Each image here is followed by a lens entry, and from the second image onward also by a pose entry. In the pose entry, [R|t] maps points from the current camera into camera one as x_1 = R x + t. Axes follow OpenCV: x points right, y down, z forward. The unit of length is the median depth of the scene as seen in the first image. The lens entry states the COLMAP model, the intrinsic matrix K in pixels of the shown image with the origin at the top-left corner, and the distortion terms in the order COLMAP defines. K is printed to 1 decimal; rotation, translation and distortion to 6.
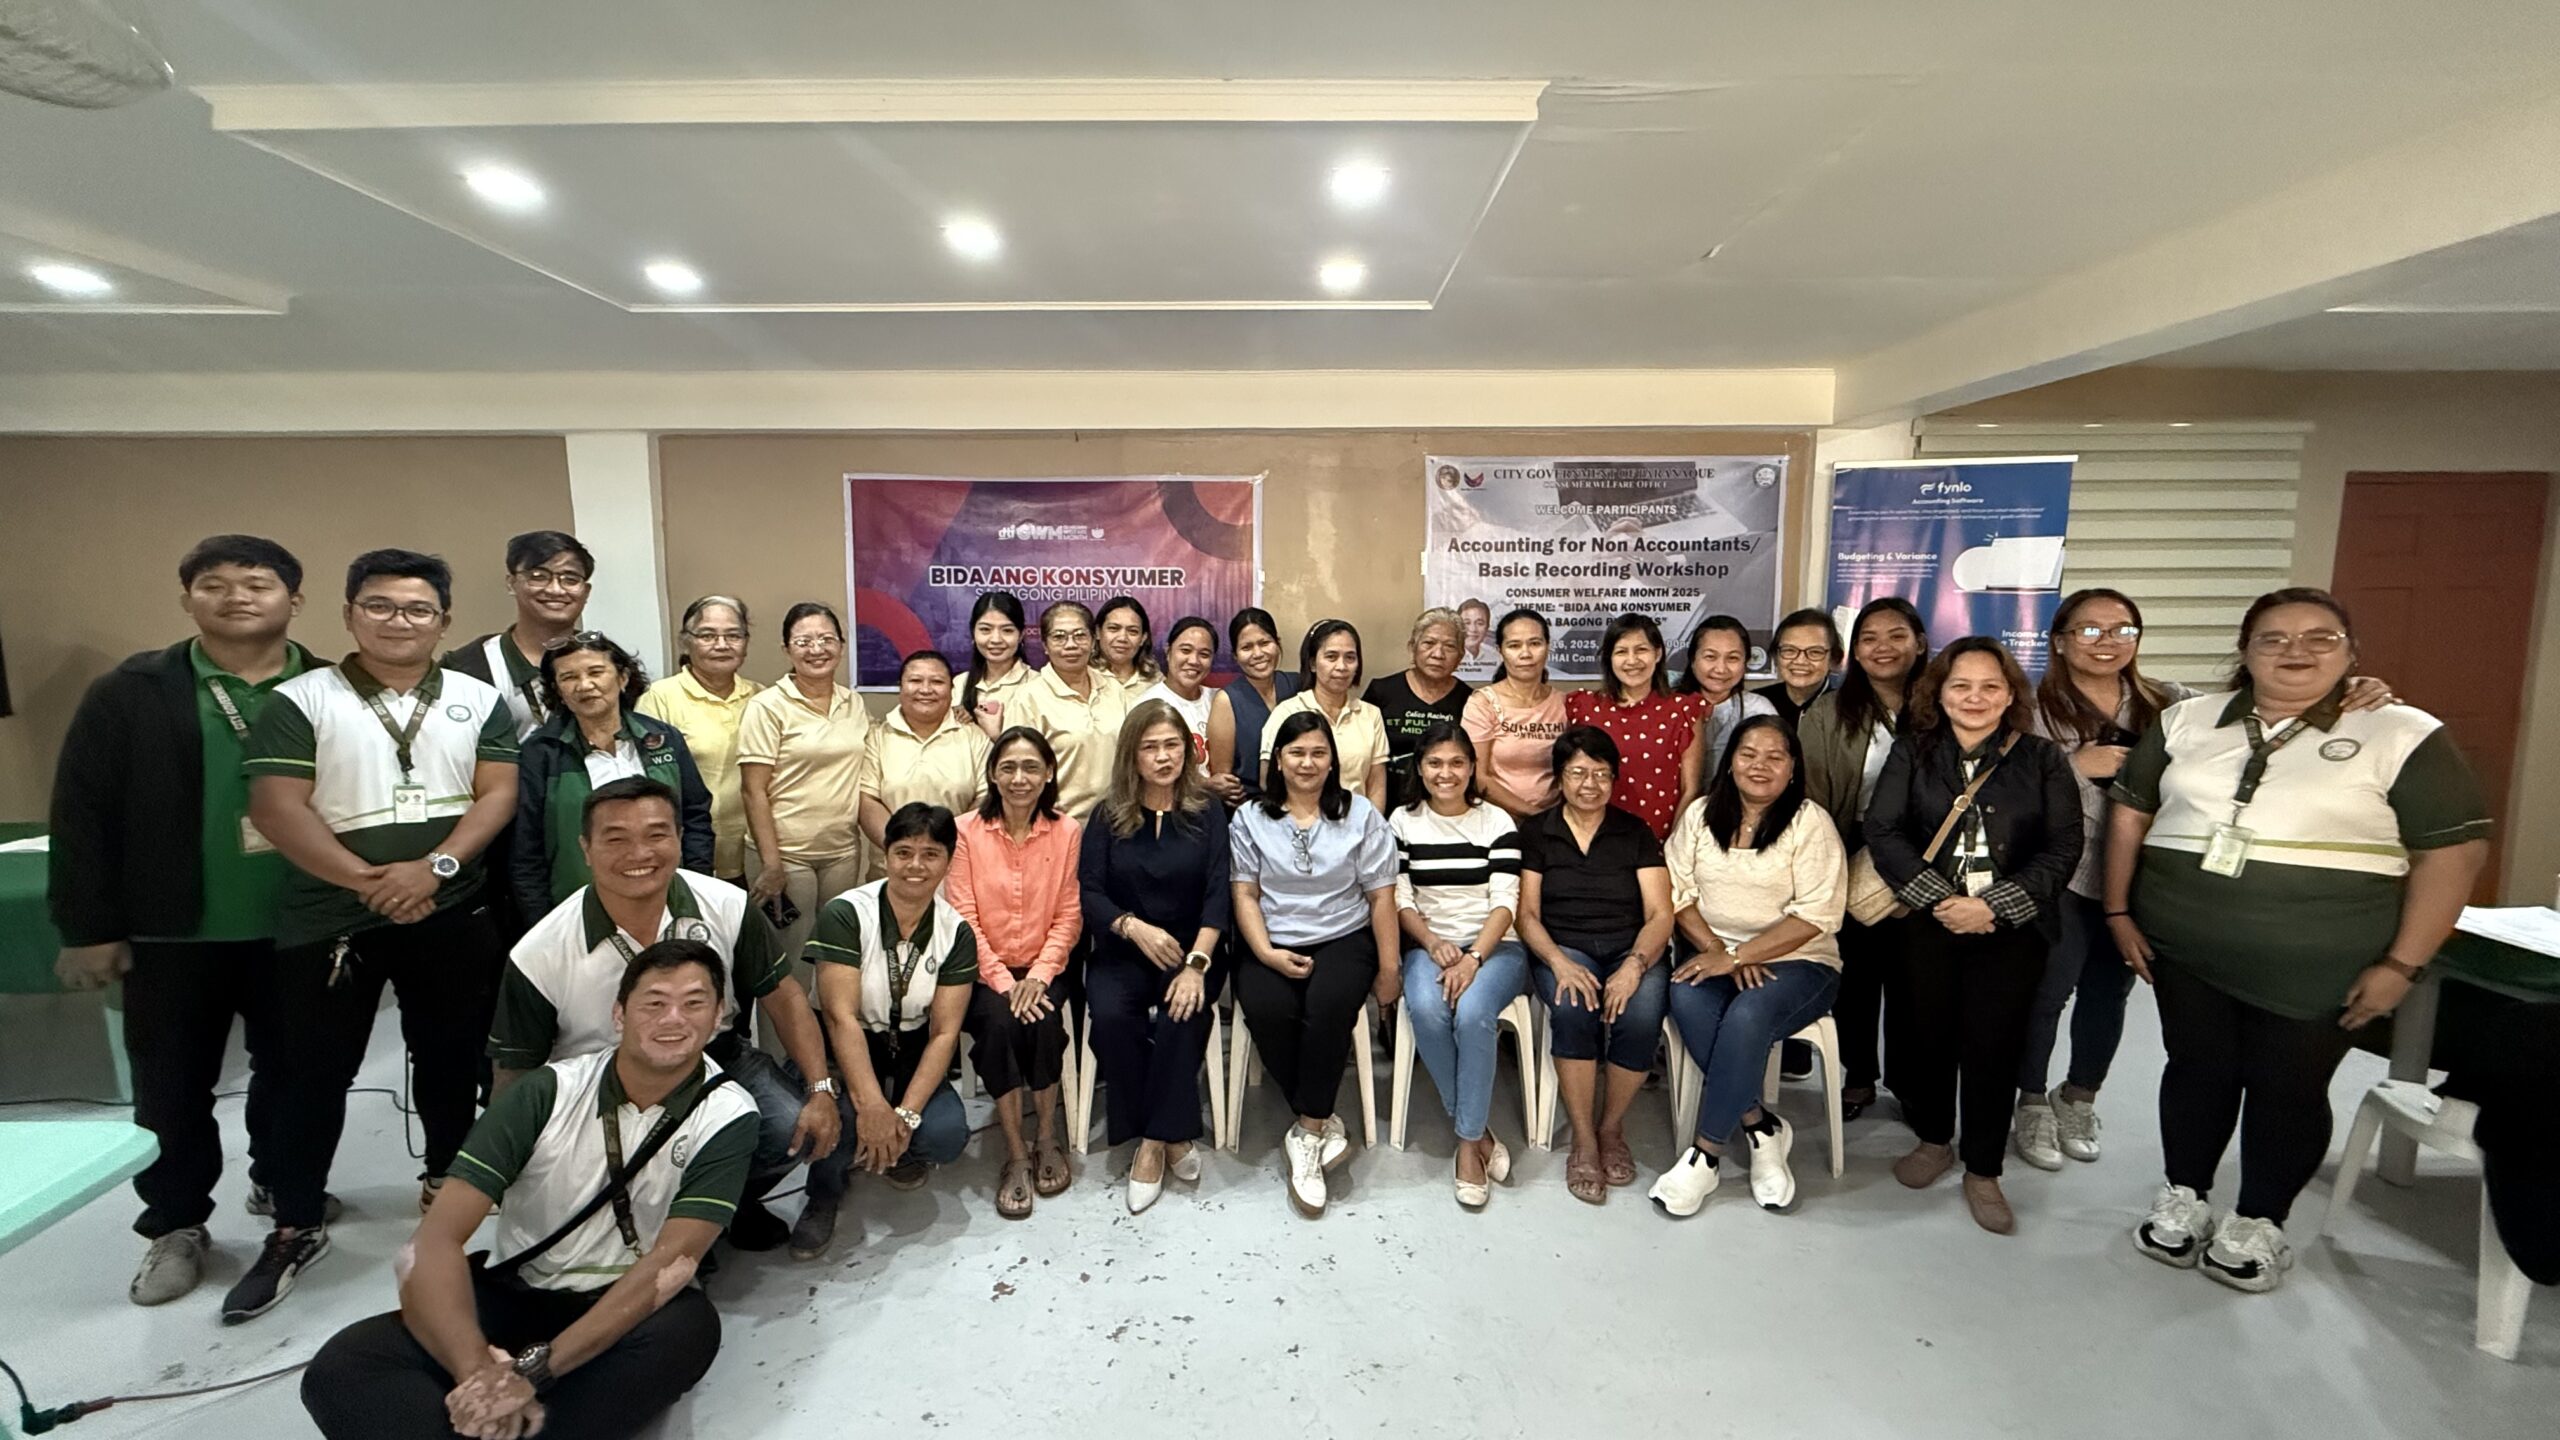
lens RADIAL K [[1048.3, 0, 1280.0], [0, 1048.3, 720.0], [0, 0, 1]] dist [0.000144, 0.000256]
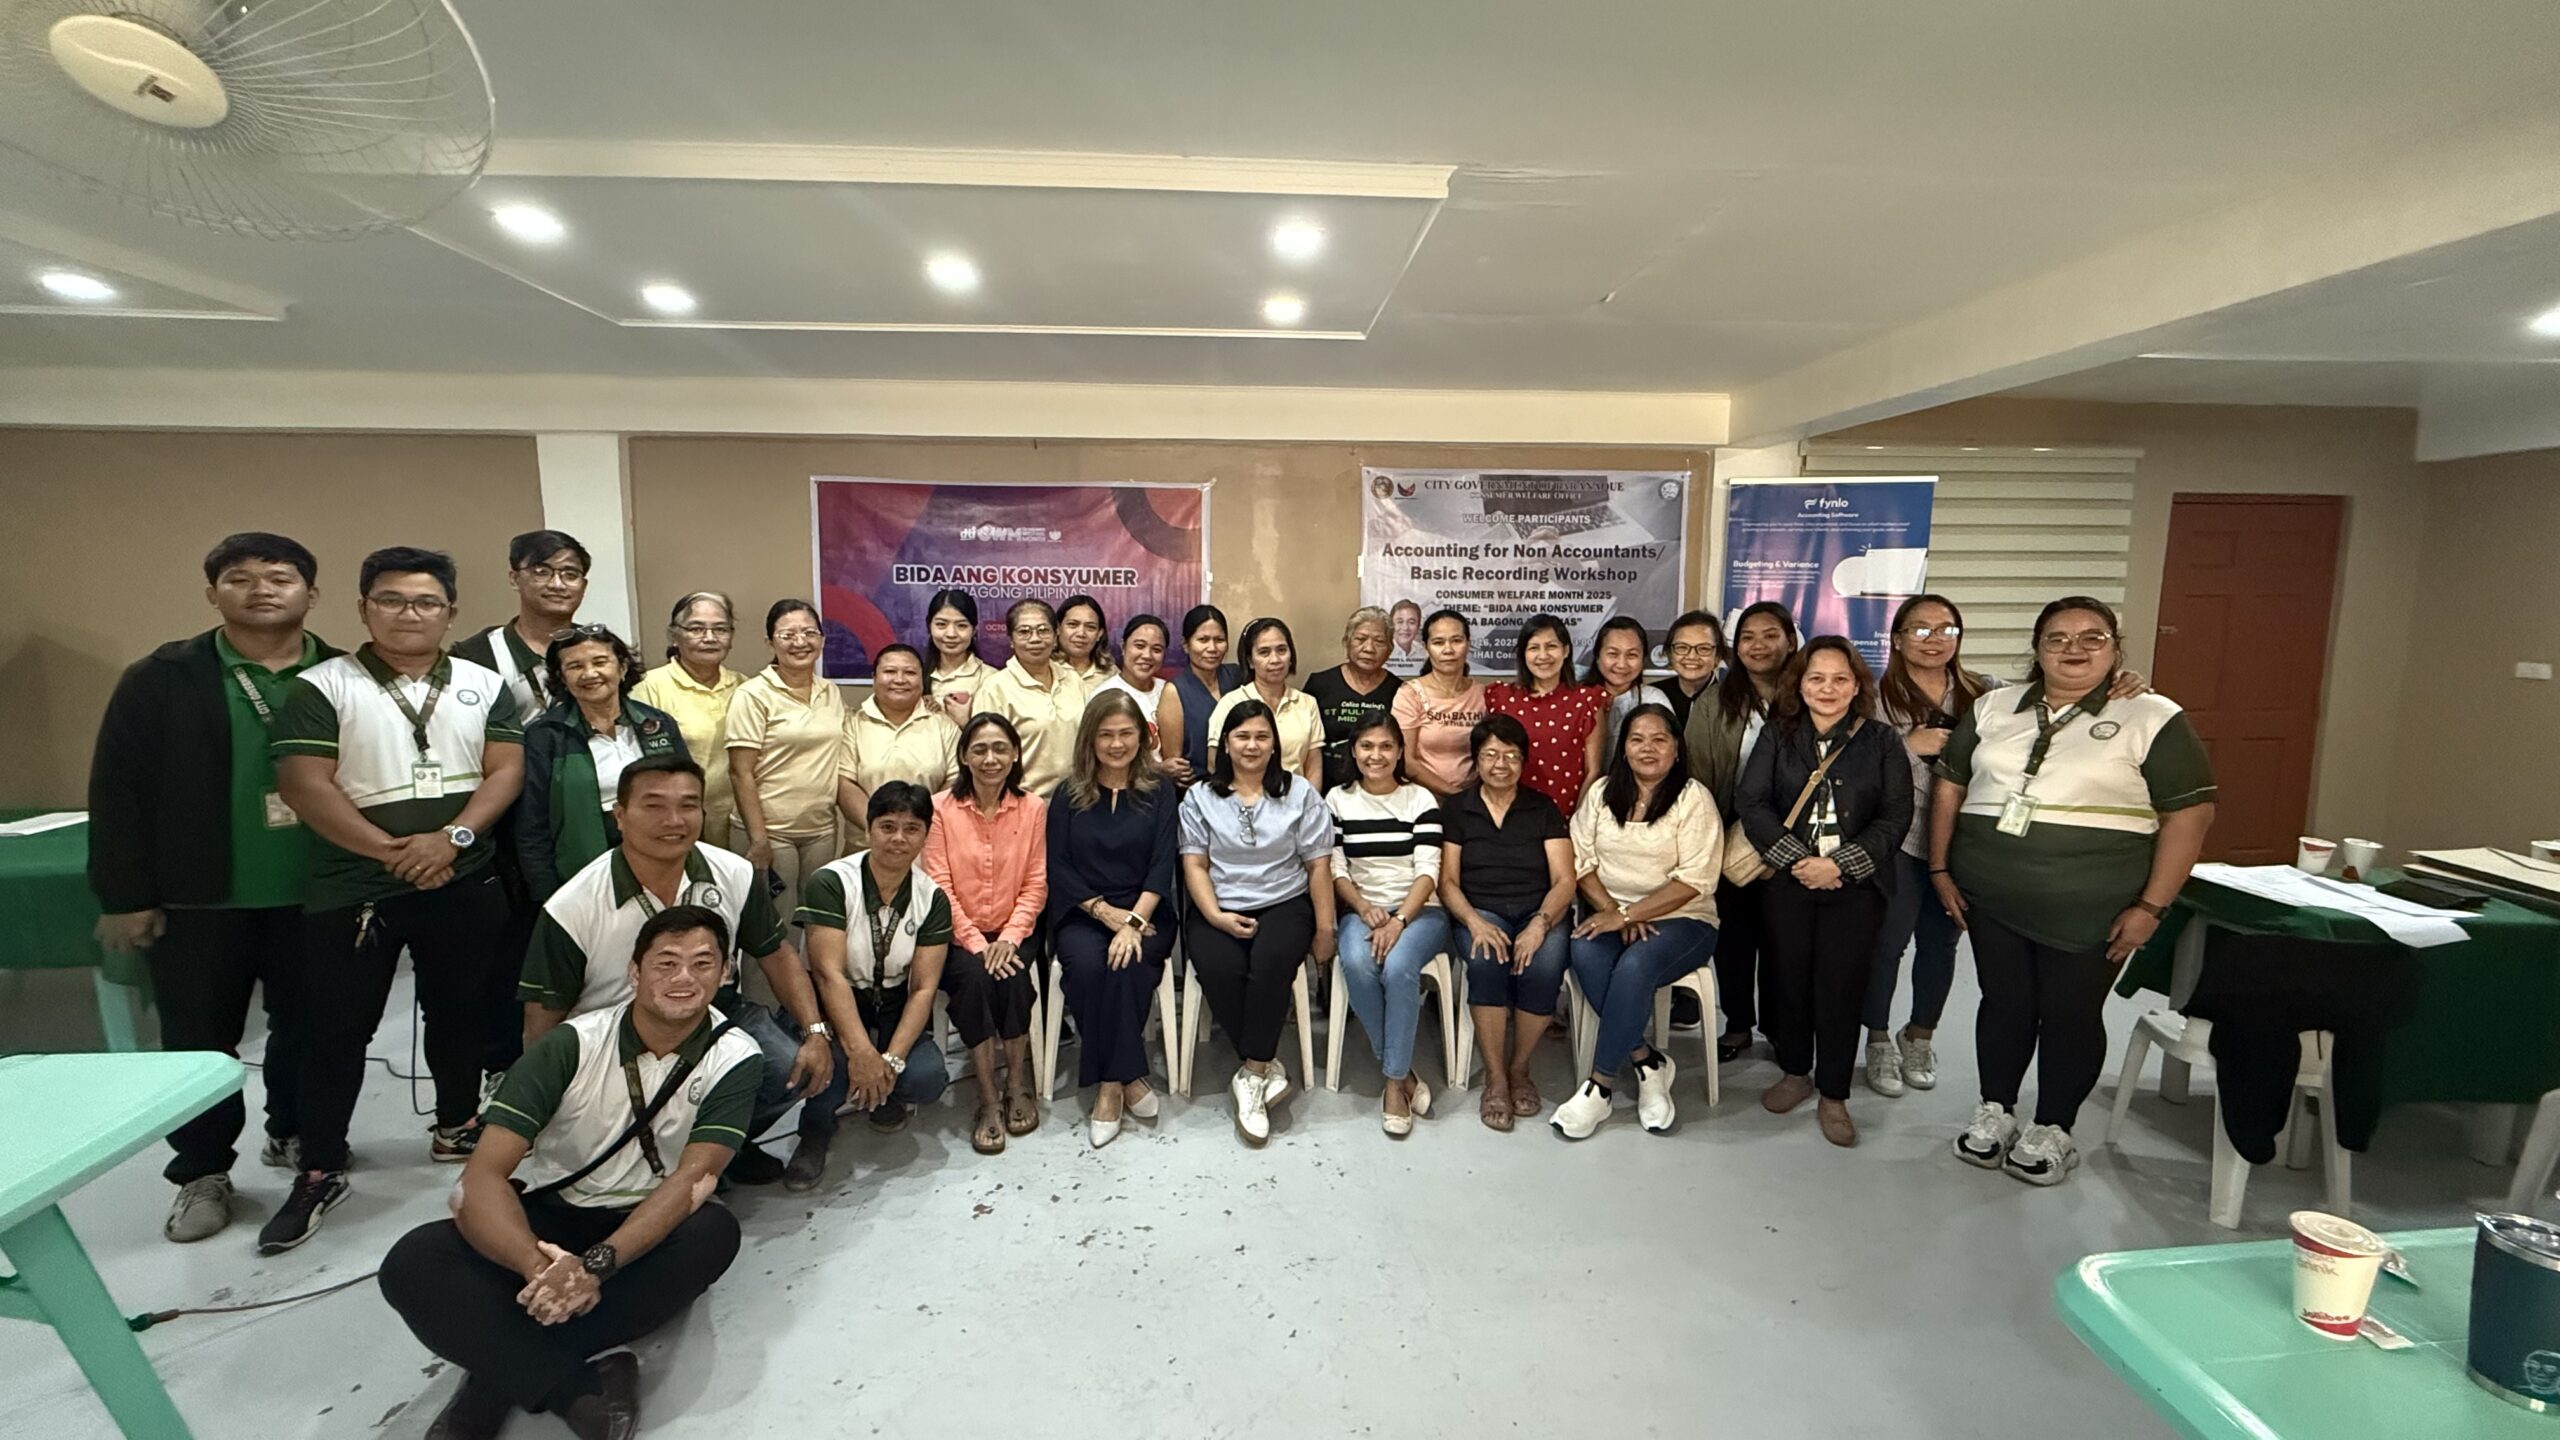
lens RADIAL K [[1048.3, 0, 1280.0], [0, 1048.3, 720.0], [0, 0, 1]] dist [0.000144, 0.000256]
pose [[0.998553, 0.001194, 0.053772, -0.004612], [-0.001255, 0.999999, 0.001103, 0.012269], [-0.053771, -0.001169, 0.998553, -0.119192]]
